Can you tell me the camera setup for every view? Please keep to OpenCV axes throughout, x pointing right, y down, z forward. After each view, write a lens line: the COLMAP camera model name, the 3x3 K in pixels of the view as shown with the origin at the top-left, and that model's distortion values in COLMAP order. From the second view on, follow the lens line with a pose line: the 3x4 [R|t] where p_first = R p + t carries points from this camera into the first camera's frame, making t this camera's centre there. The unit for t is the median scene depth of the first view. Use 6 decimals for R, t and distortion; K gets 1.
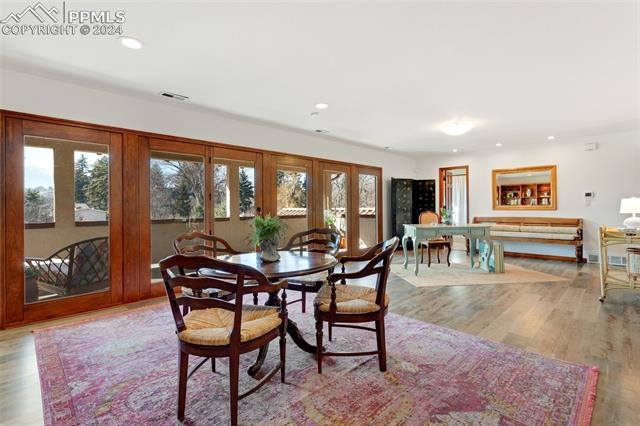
lens RADIAL K [[311.3, 0, 319.1], [0, 311.3, 209.1], [0, 0, 1]] dist [0.004090, 0.000530]
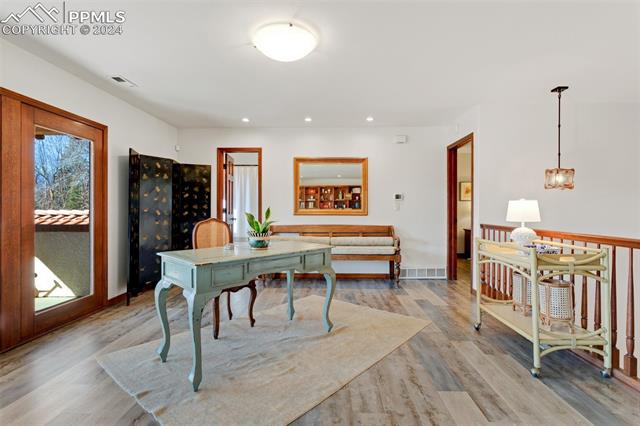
lens RADIAL K [[311.3, 0, 318.6], [0, 311.3, 211.1], [0, 0, 1]] dist [0.004090, 0.000530]
pose [[0.725336, 0.006409, 0.688365, 0.112096], [-0.004550, 0.999979, -0.004515, -0.003056], [-0.688380, 0.000143, 0.725351, 0.439627]]
